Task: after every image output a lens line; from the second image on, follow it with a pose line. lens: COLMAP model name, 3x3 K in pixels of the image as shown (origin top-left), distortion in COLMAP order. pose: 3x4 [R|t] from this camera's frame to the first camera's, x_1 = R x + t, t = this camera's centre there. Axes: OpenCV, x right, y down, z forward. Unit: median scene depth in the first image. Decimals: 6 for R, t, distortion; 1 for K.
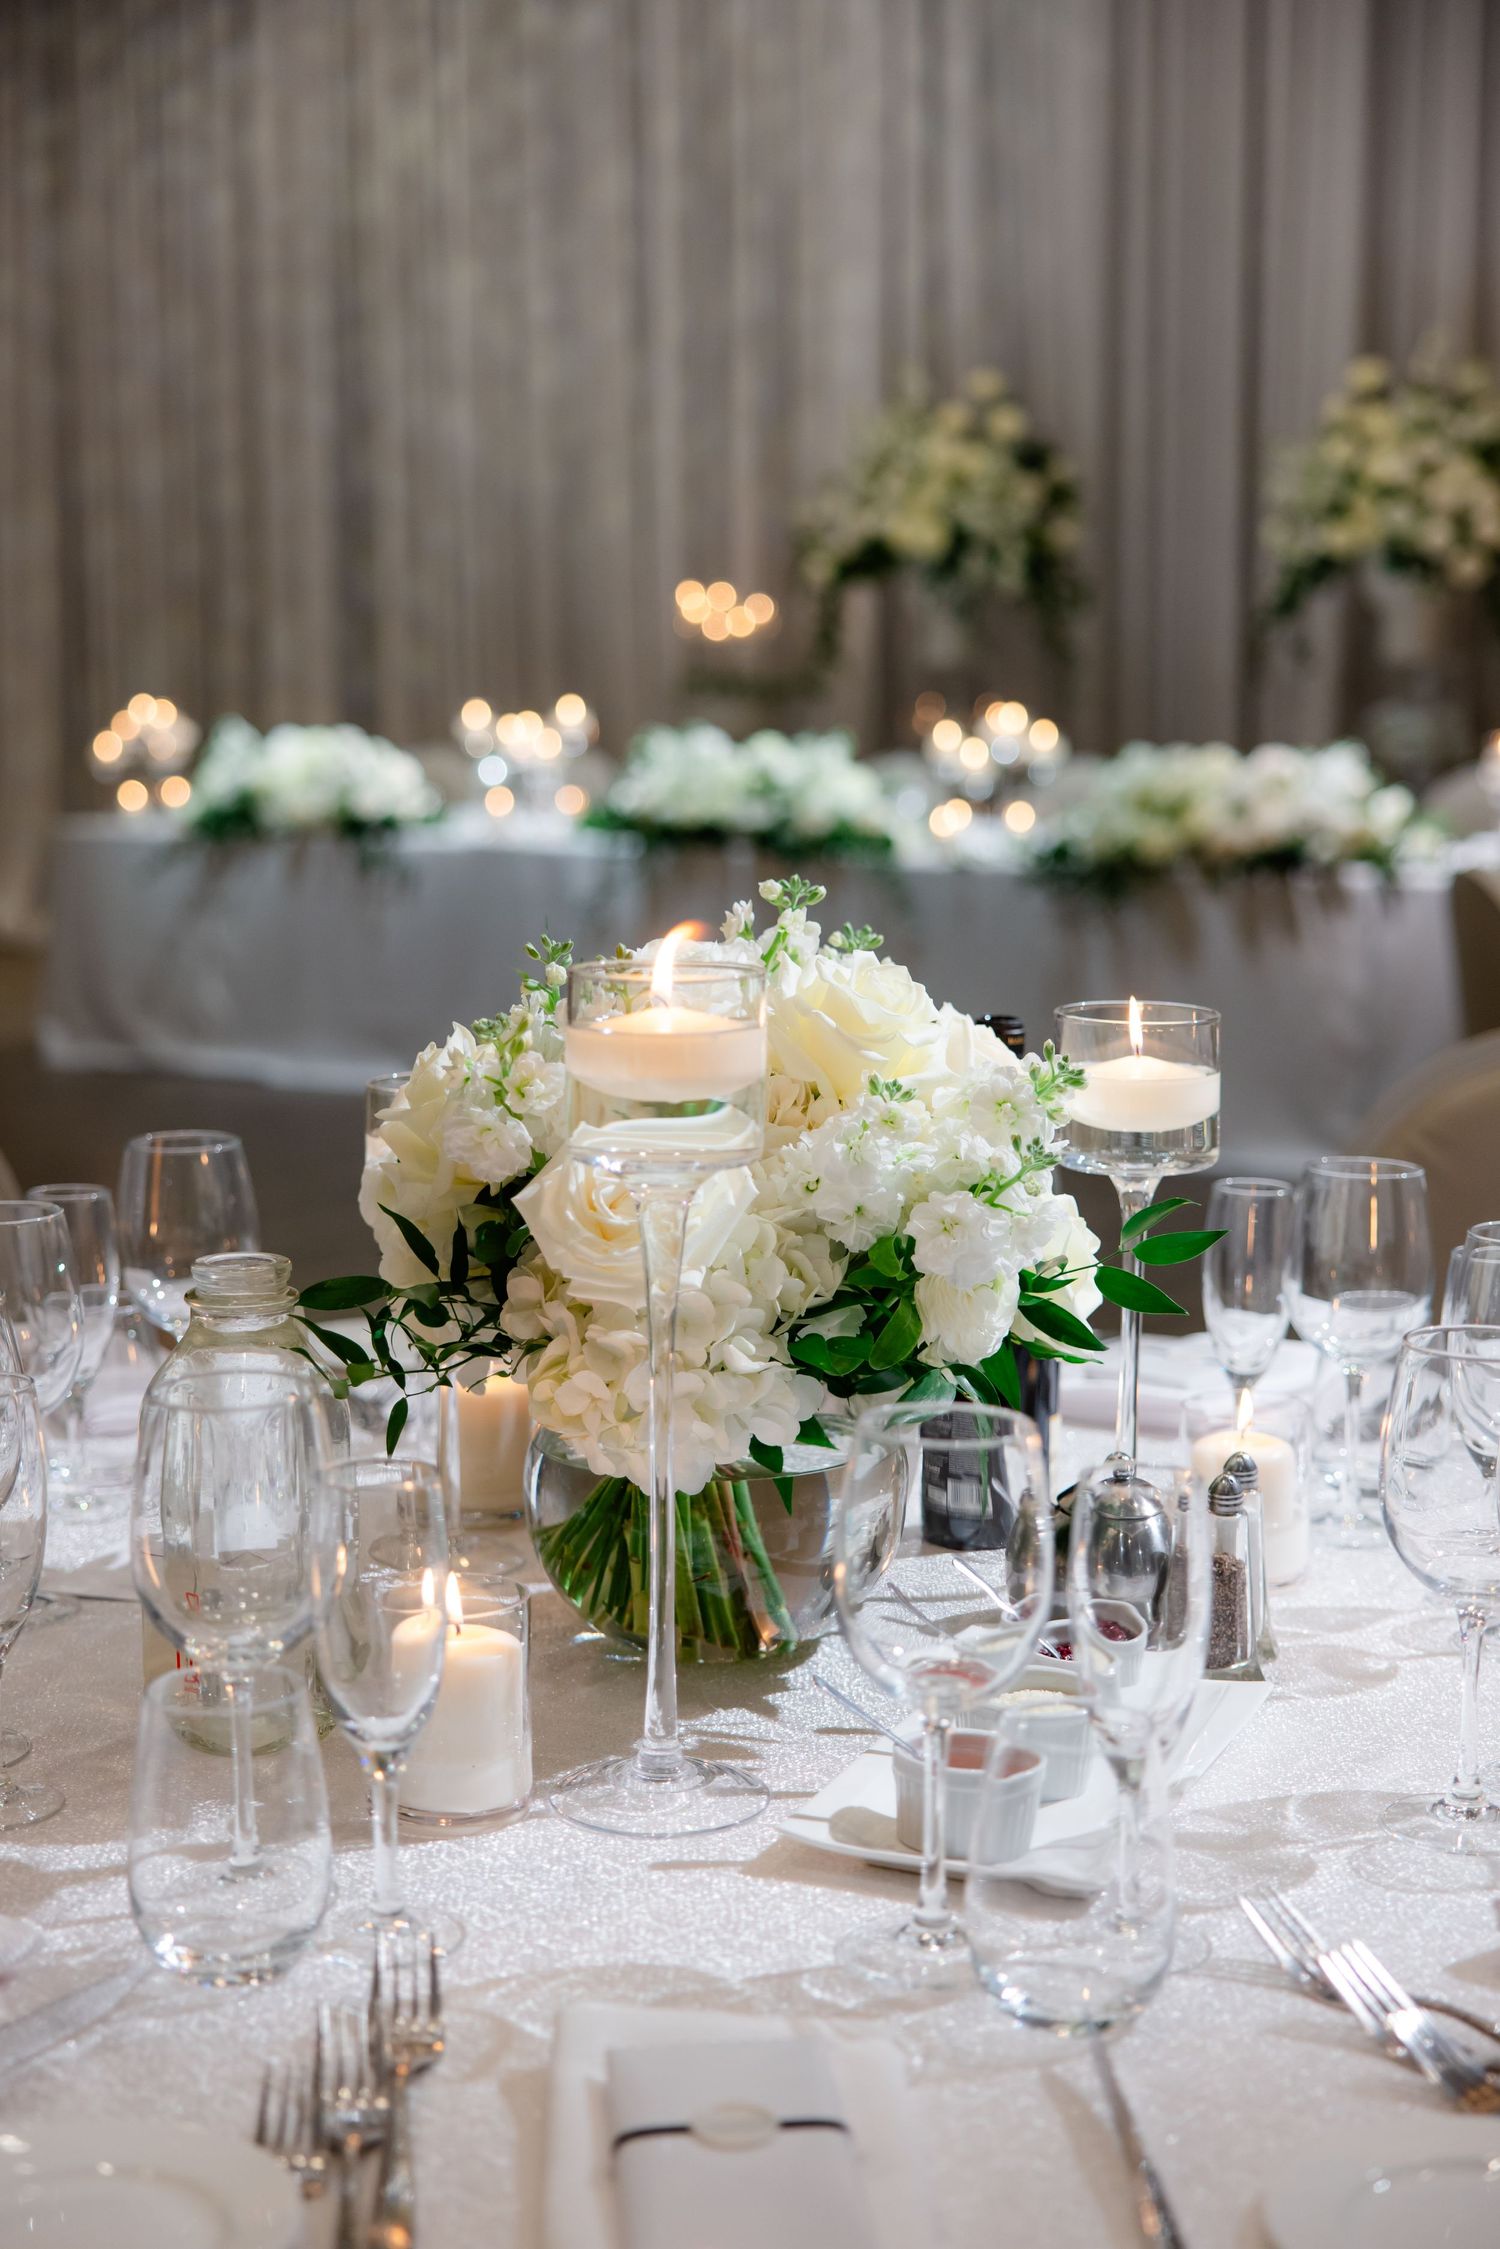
lens RADIAL K [[3289.1, 0, 764.6], [0, 3289.1, 1142.5], [0, 0, 1]] dist [0.045099, 0.000000]
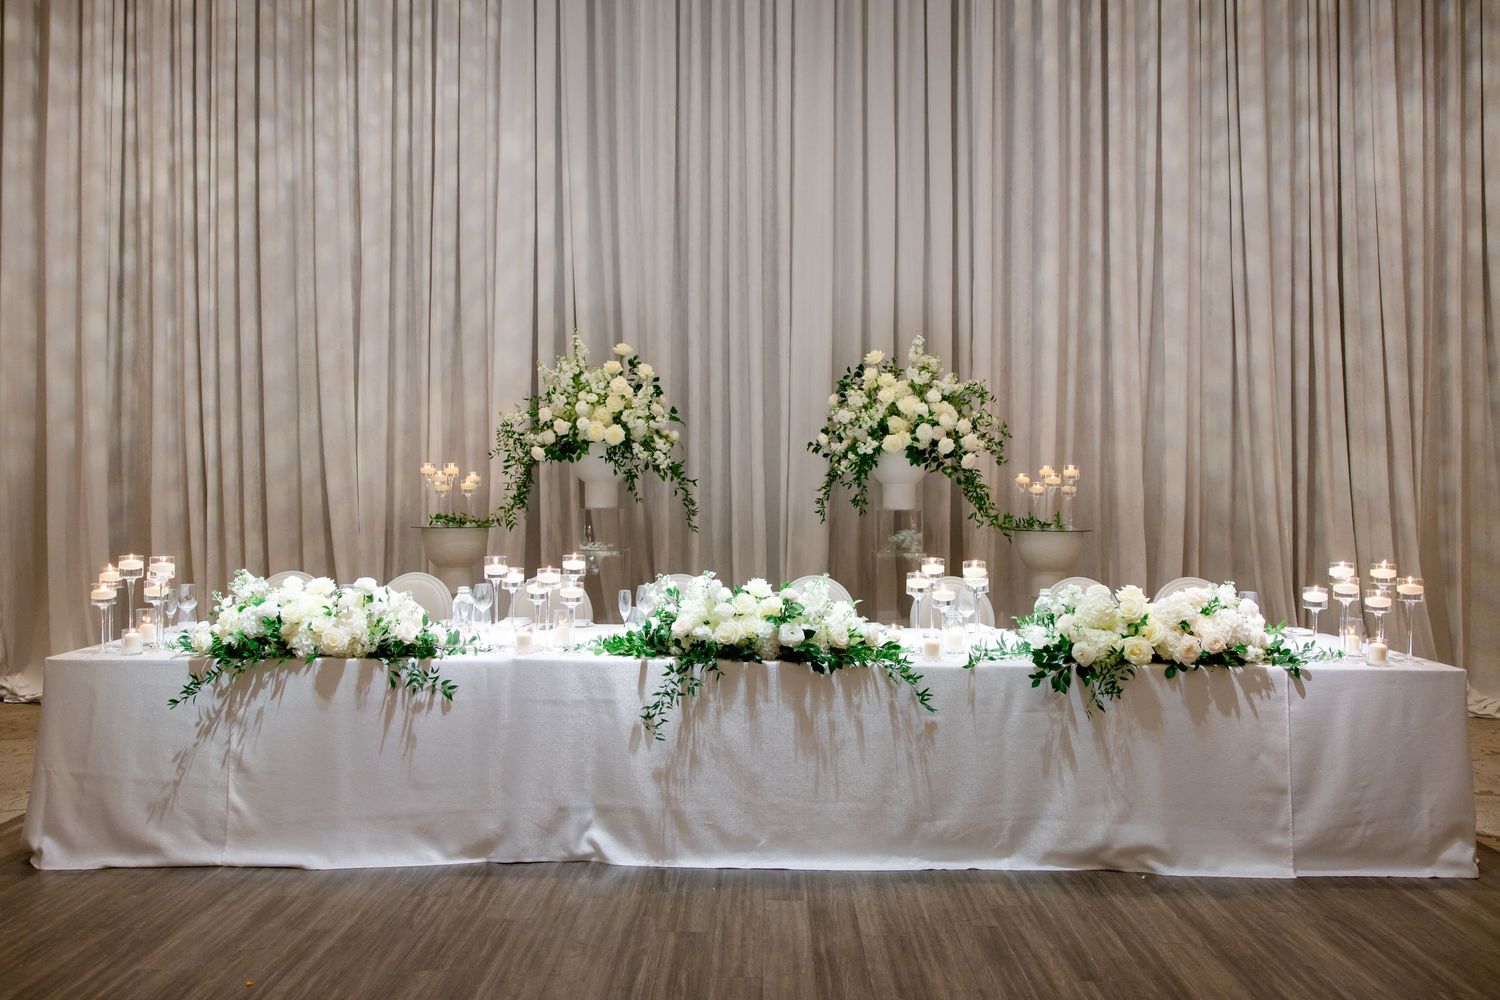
lens RADIAL K [[1173.0, 0, 747.6], [0, 1173.0, 474.9], [0, 0, 1]] dist [0.003376, 0.026489]
pose [[0.829288, 0.013843, 0.558649, -1.860893], [0.071267, 0.988910, -0.130297, -0.679280], [-0.554258, 0.147868, 0.819105, 3.987346]]
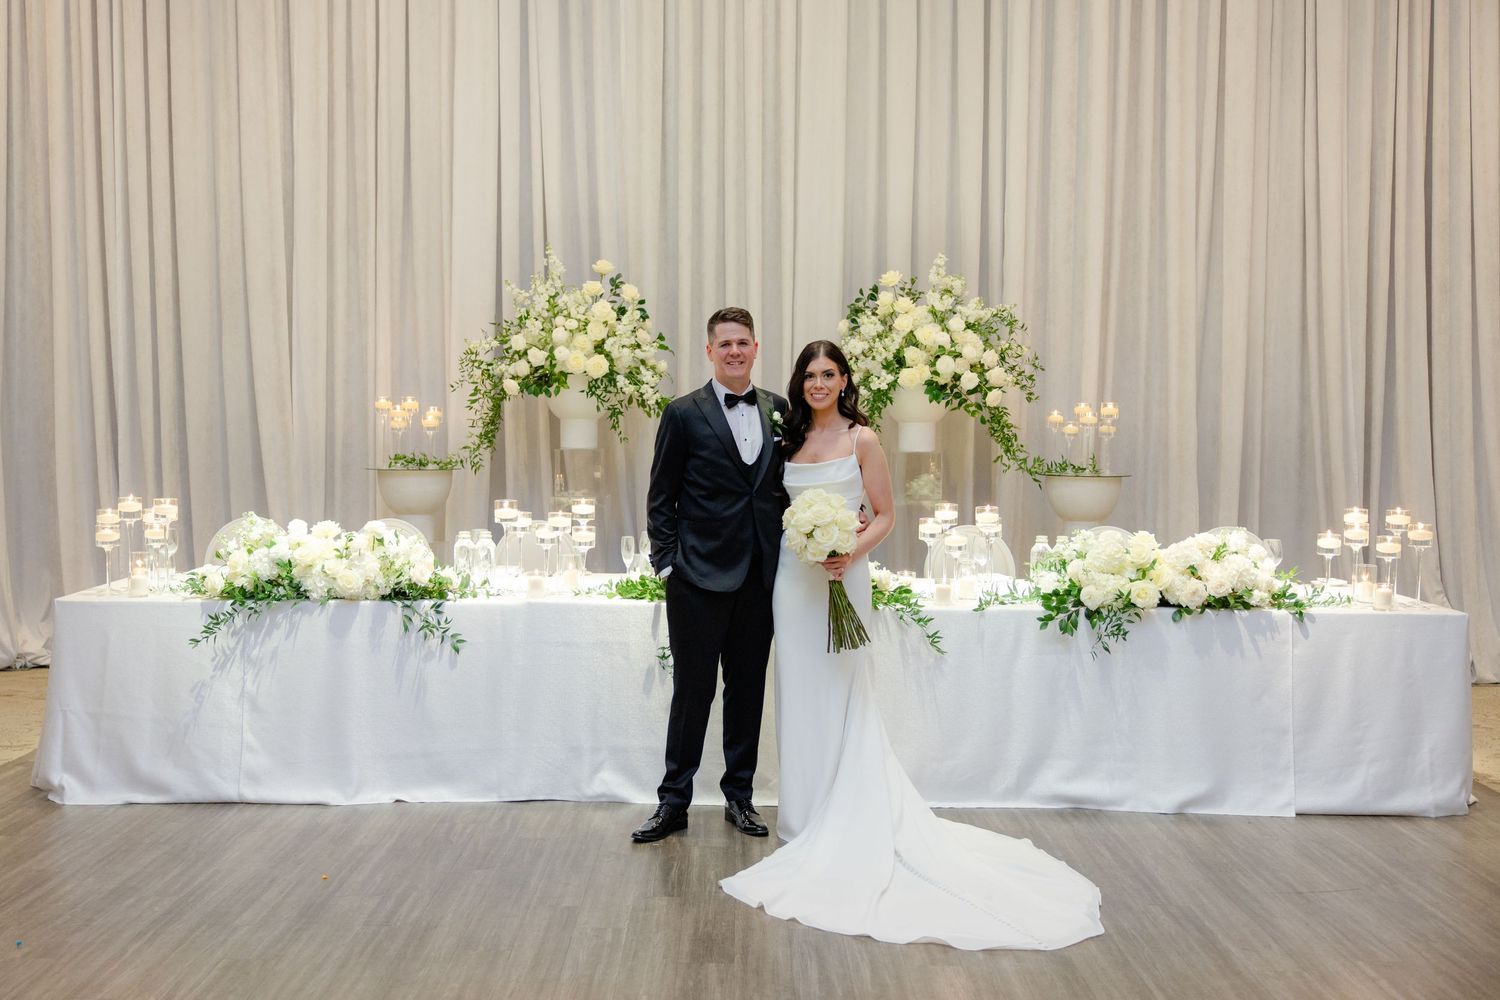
lens RADIAL K [[1689.4, 0, 741.8], [0, 1689.4, 512.4], [0, 0, 1]] dist [0.042884, 0.000000]
pose [[0.818404, -0.022483, 0.574203, -2.757625], [0.069167, 0.995824, -0.059591, -0.573171], [-0.570465, 0.088485, 0.816542, 2.911072]]
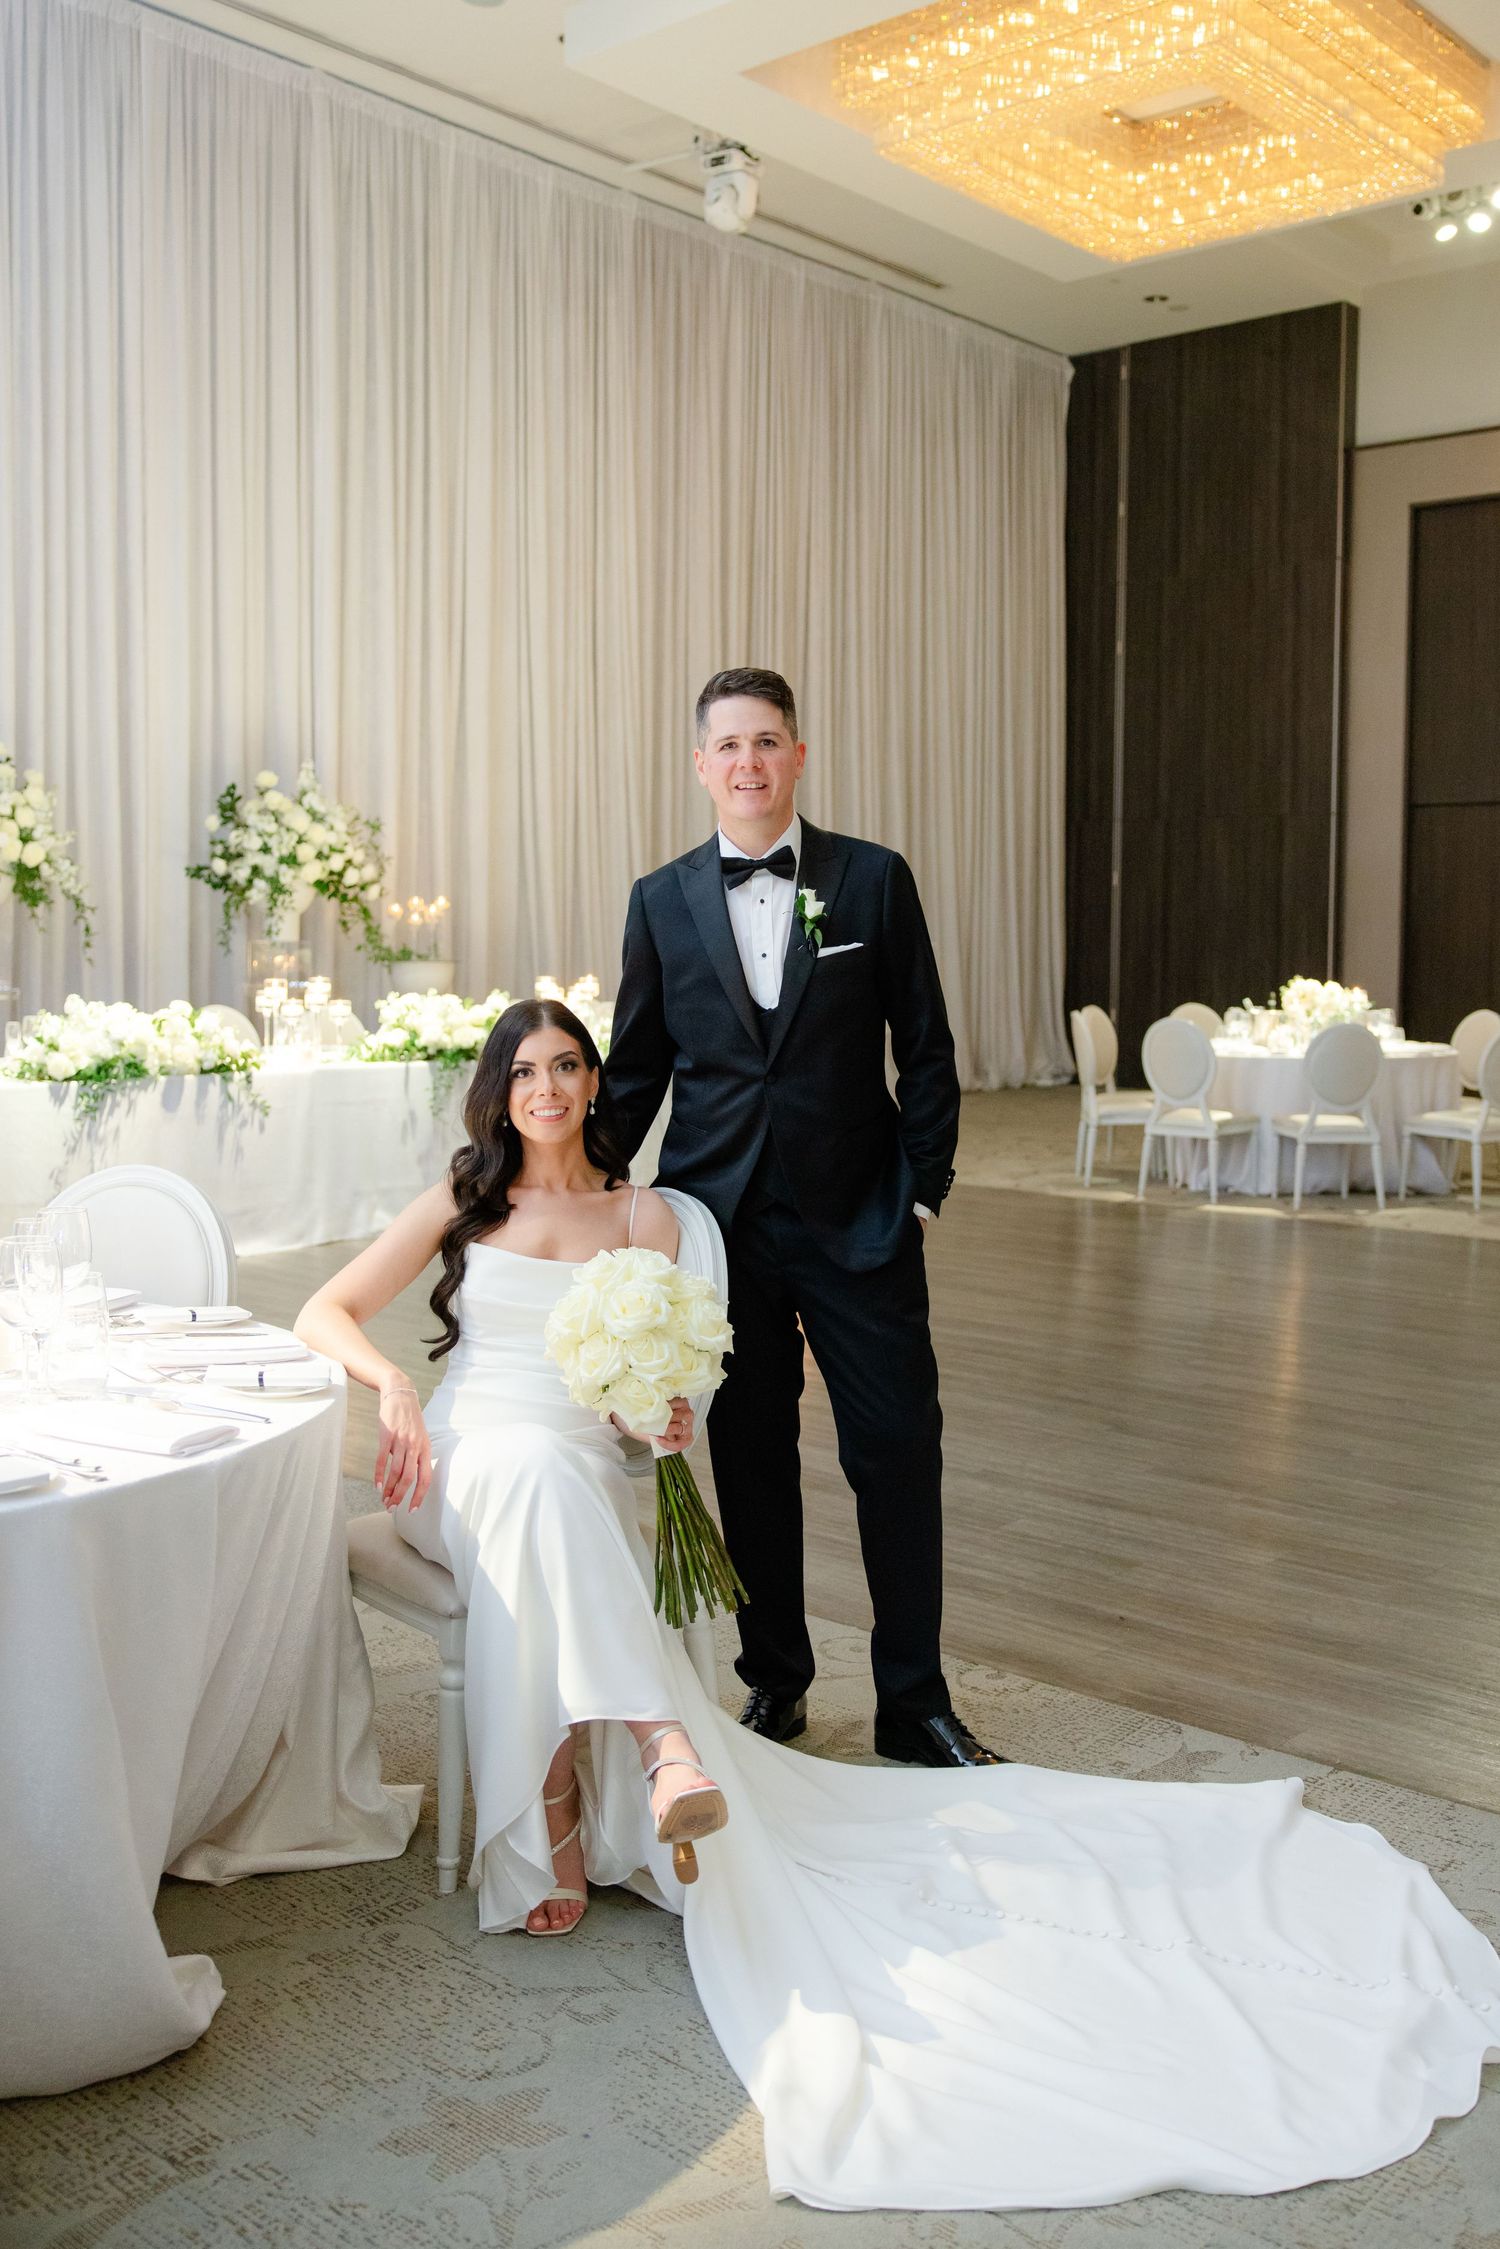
lens RADIAL K [[2014.5, 0, 774.1], [0, 2014.5, 1072.6], [0, 0, 1]] dist [-0.040324, 0.014018]
pose [[0.112342, -0.064854, 0.991551, -6.543954], [0.127403, 0.990572, 0.050356, -0.764143], [-0.985468, 0.120669, 0.119546, 4.871825]]
